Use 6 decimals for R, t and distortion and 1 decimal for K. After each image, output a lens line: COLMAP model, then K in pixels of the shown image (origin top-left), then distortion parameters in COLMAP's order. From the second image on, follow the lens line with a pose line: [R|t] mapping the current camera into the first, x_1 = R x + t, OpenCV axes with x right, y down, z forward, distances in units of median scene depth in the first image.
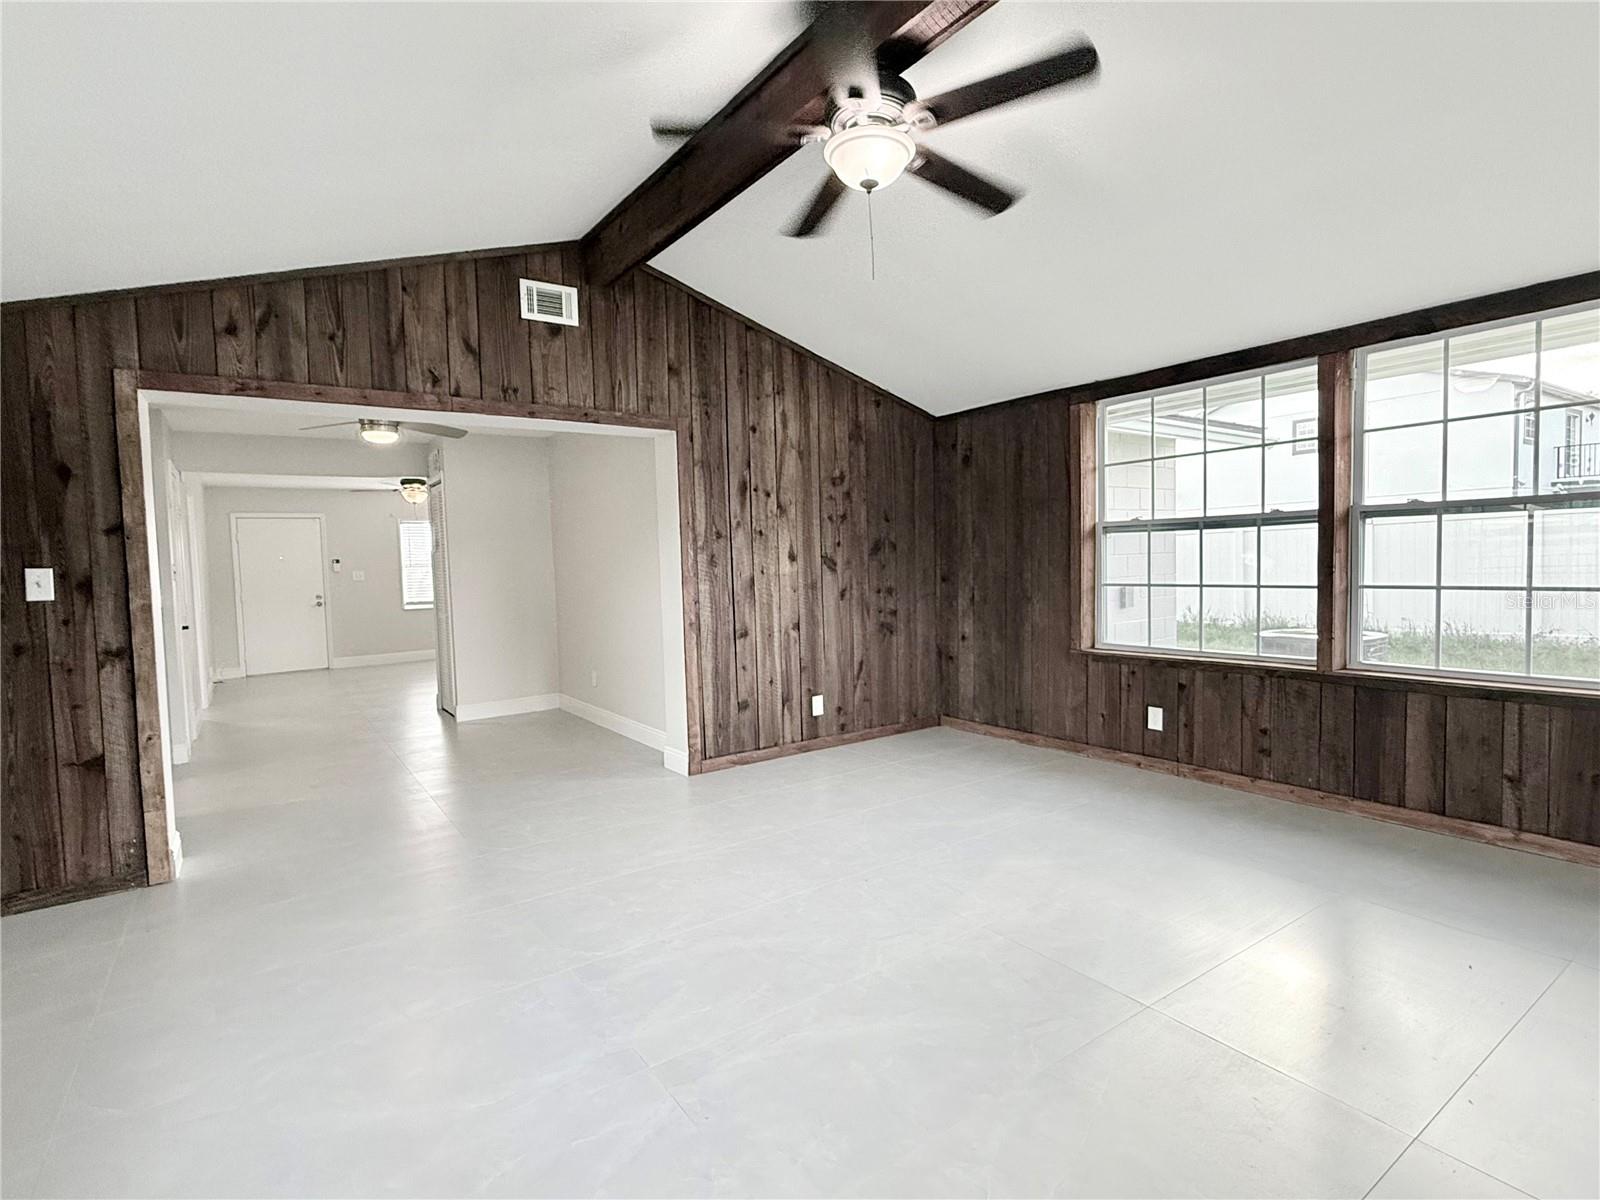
lens RADIAL K [[793.9, 0, 802.3], [0, 793.9, 594.7], [0, 0, 1]] dist [0.001018, -0.001028]
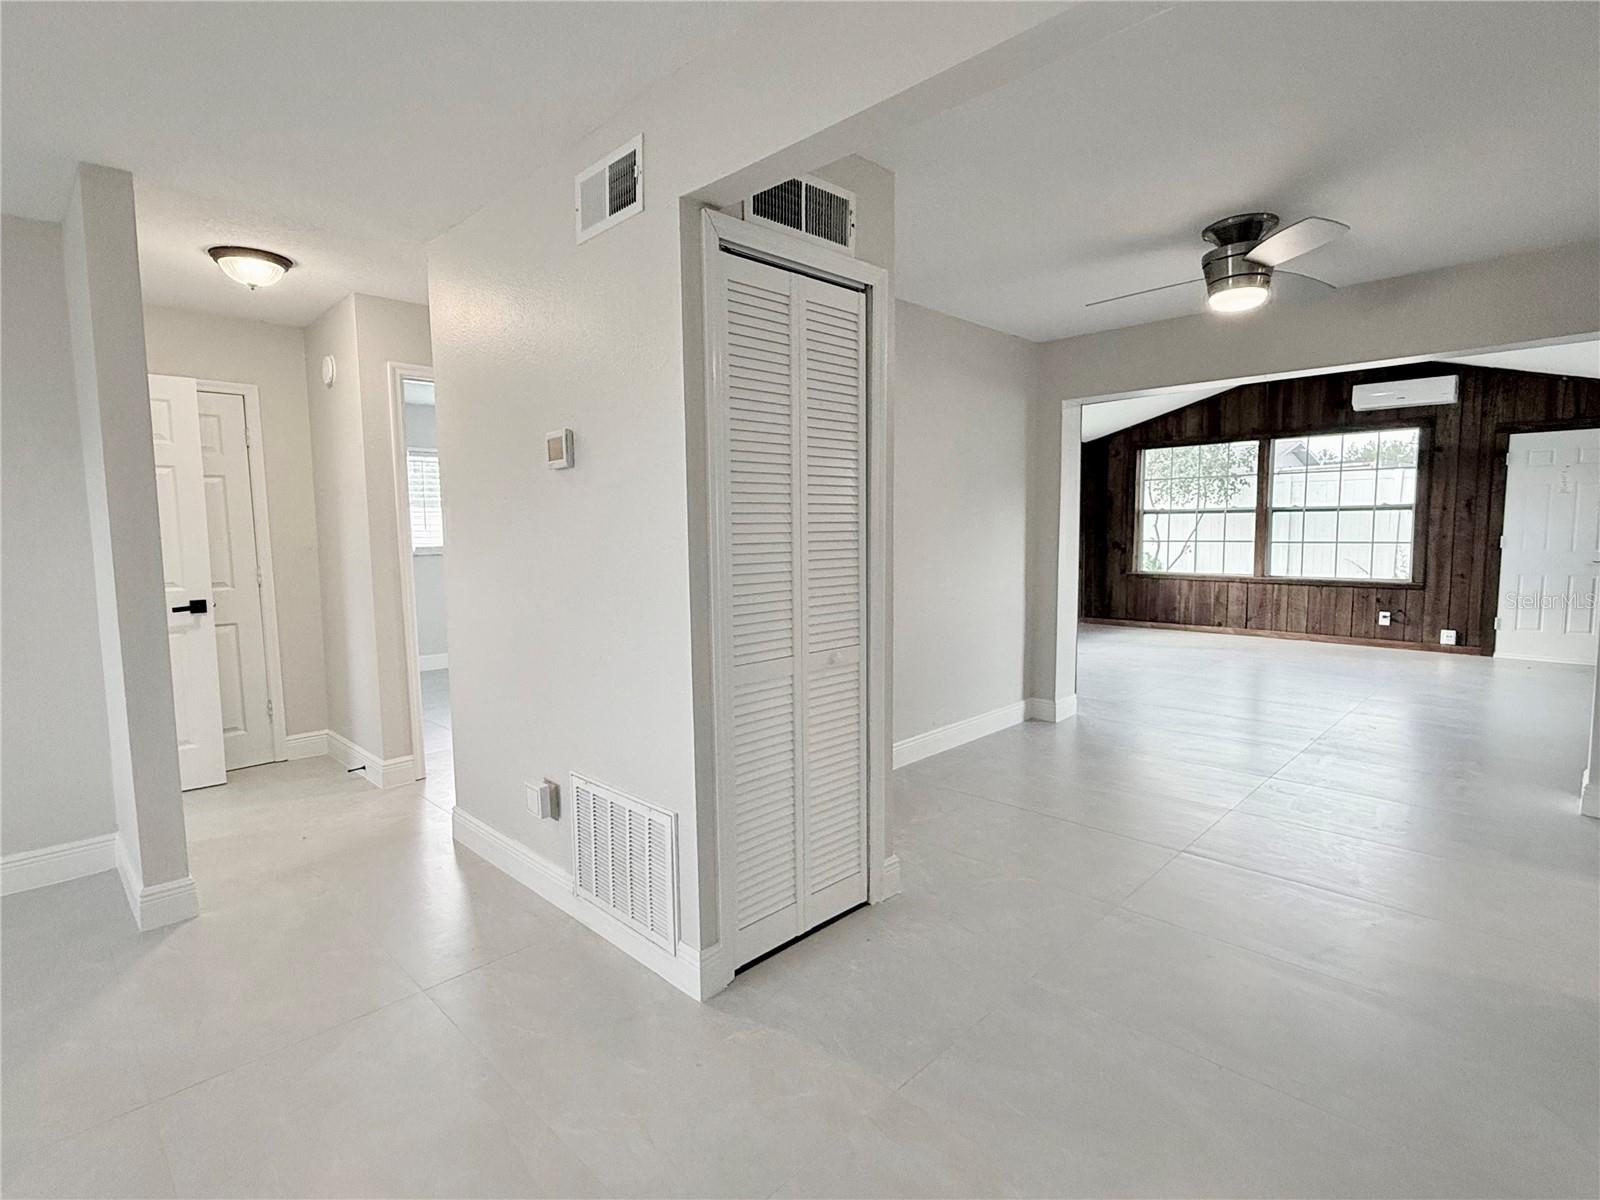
lens RADIAL K [[793.9, 0, 798.3], [0, 793.9, 602.7], [0, 0, 1]] dist [0.001018, -0.001028]
pose [[-0.185641, -0.056718, 0.980979, -1.065411], [0.081049, 0.994047, 0.072811, -0.039956], [-0.979269, 0.093024, -0.179939, 1.440259]]
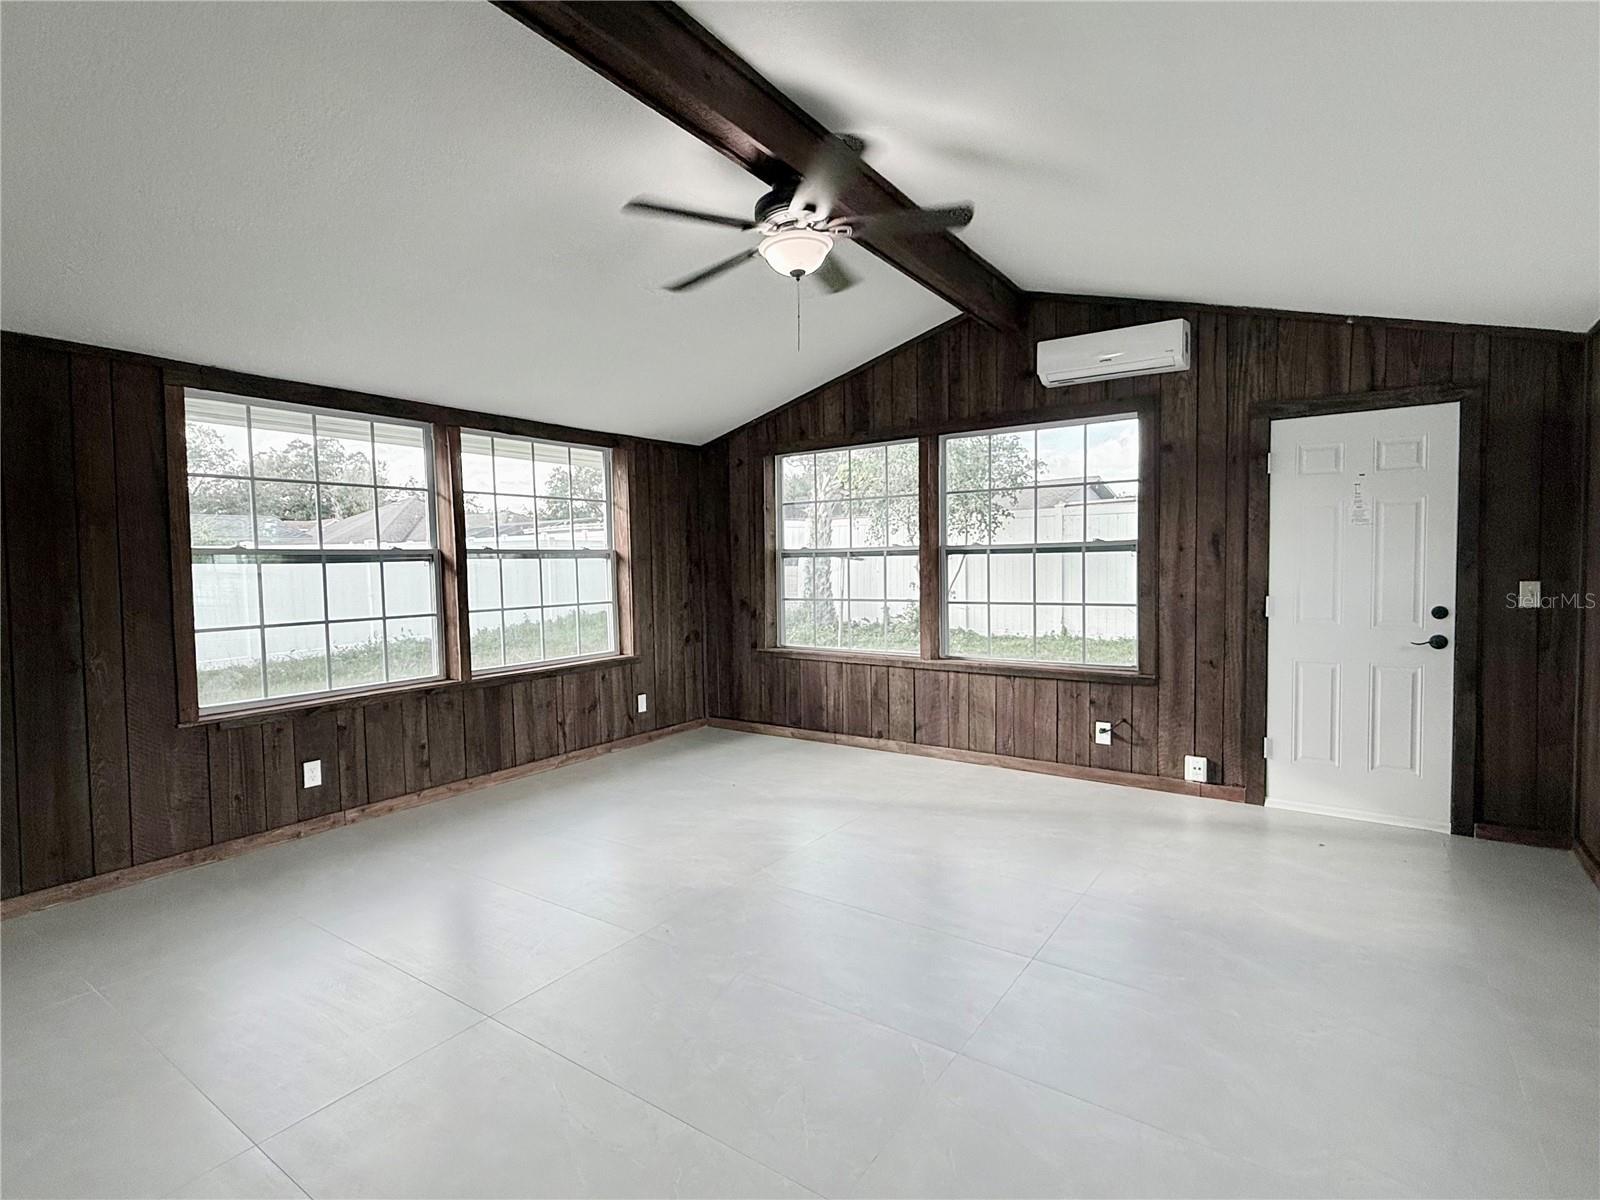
lens RADIAL K [[793.9, 0, 808.8], [0, 793.9, 604.2], [0, 0, 1]] dist [0.001018, -0.001028]
pose [[-0.347788, -0.004289, 0.937563, -0.642588], [0.083511, 0.995873, 0.035534, -0.020008], [-0.933847, 0.090655, -0.345994, 0.859743]]
